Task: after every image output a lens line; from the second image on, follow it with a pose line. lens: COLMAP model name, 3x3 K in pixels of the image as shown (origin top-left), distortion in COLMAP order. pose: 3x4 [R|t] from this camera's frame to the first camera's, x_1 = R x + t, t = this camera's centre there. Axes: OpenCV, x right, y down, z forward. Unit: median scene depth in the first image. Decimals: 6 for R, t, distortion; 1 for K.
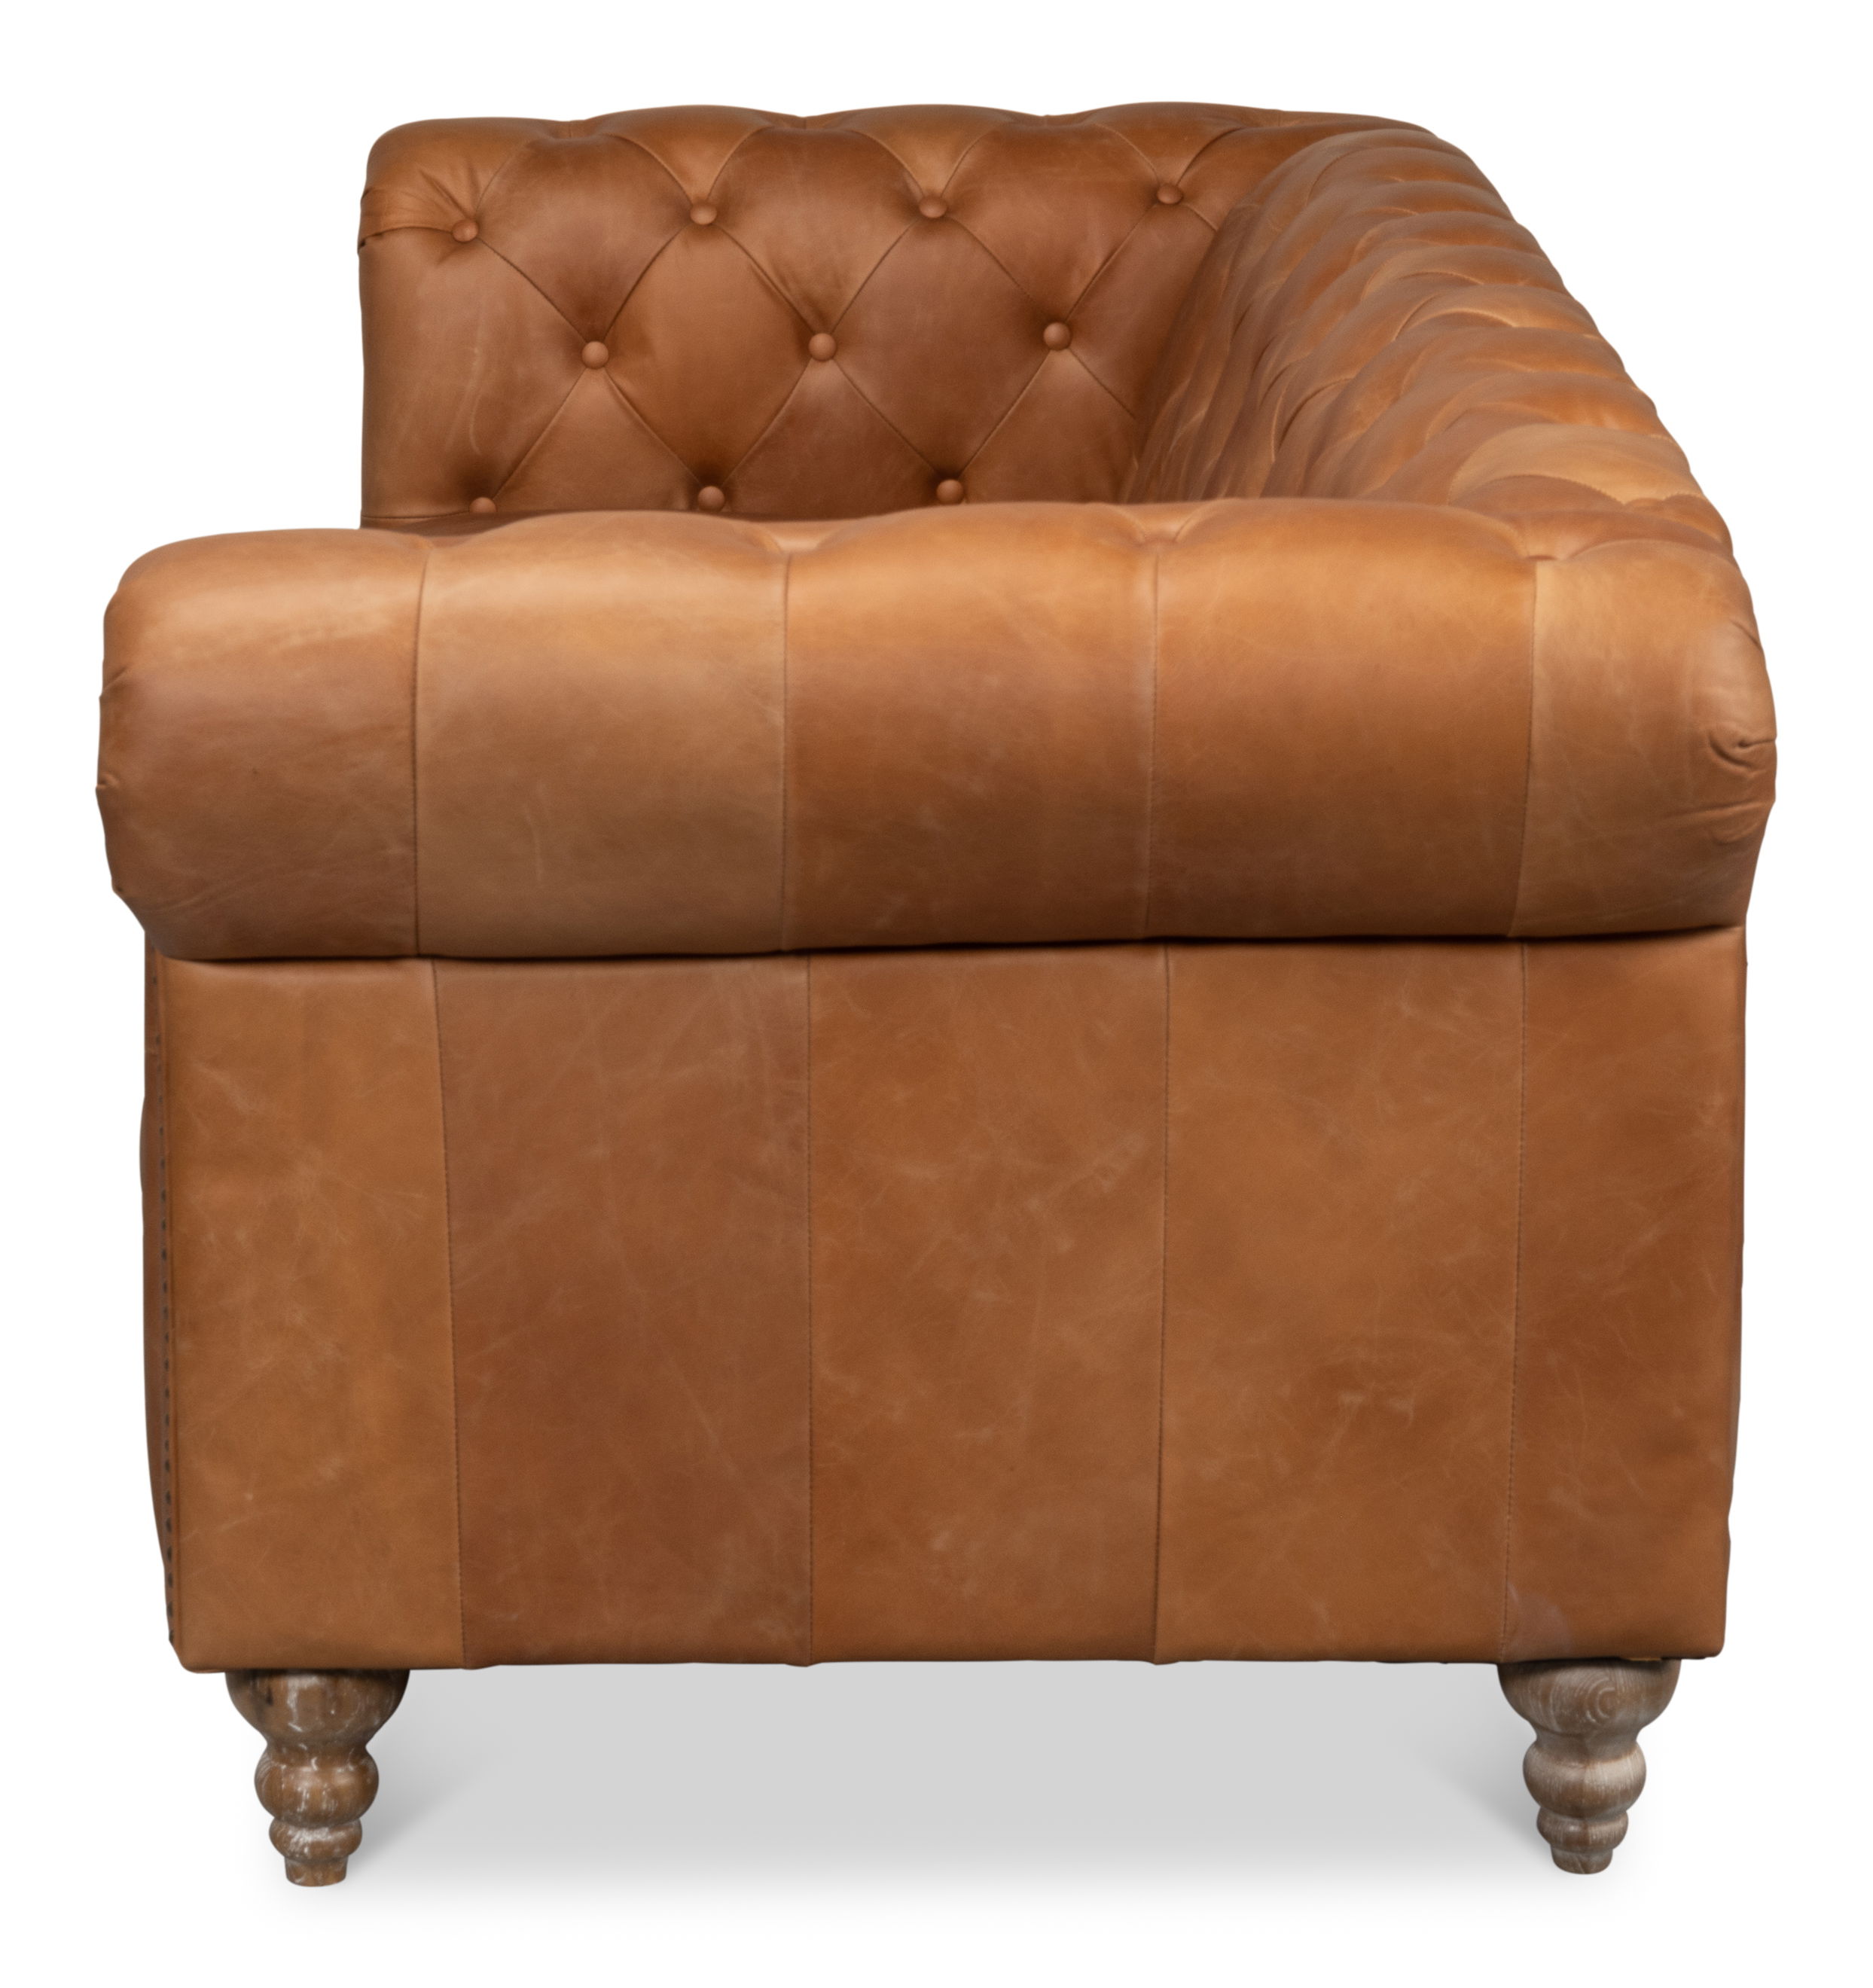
lens RADIAL K [[6104.7, 0, 938.8], [0, 6104.7, 991.2], [0, 0, 1]] dist [0.032502, 0.000000]
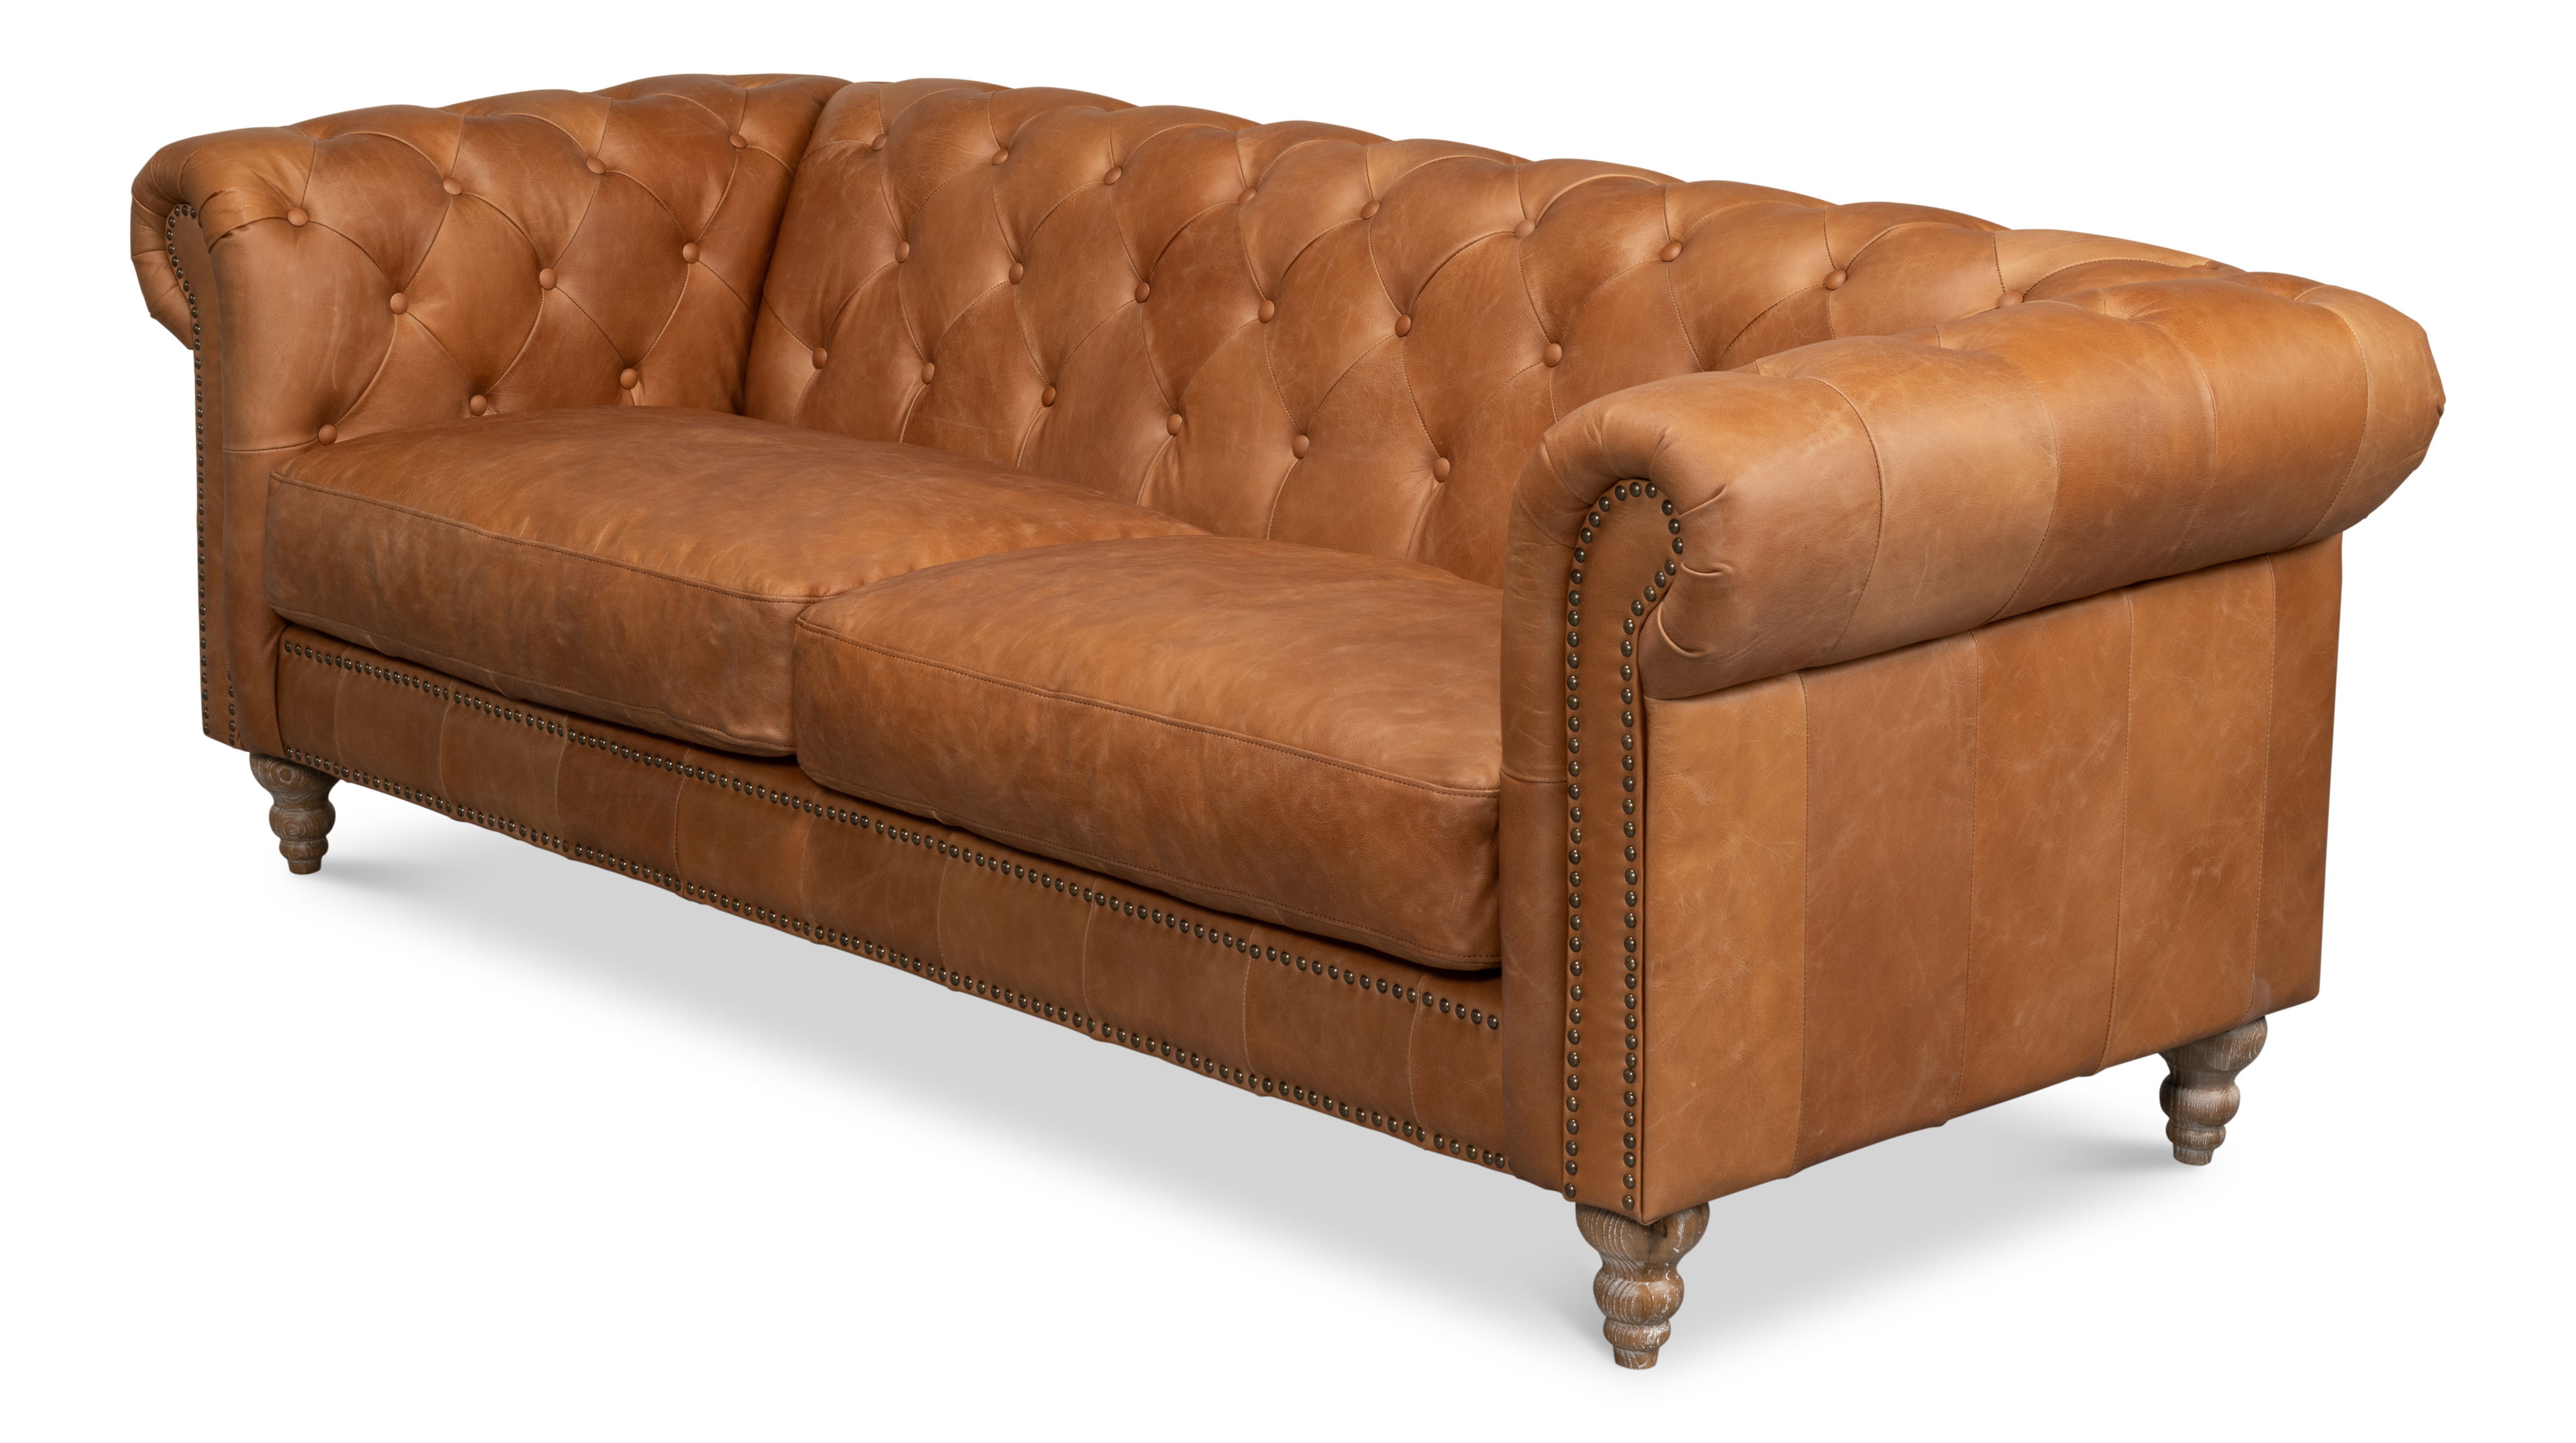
lens RADIAL K [[4350.7, 0, 1282.0], [0, 4350.7, 721.6], [0, 0, 1]] dist [-0.090485, 0.000000]
pose [[0.809479, -0.161103, 0.564615, -0.726936], [0.156195, 0.986056, 0.057419, -0.068097], [-0.565992, 0.041711, 0.823355, 0.246694]]
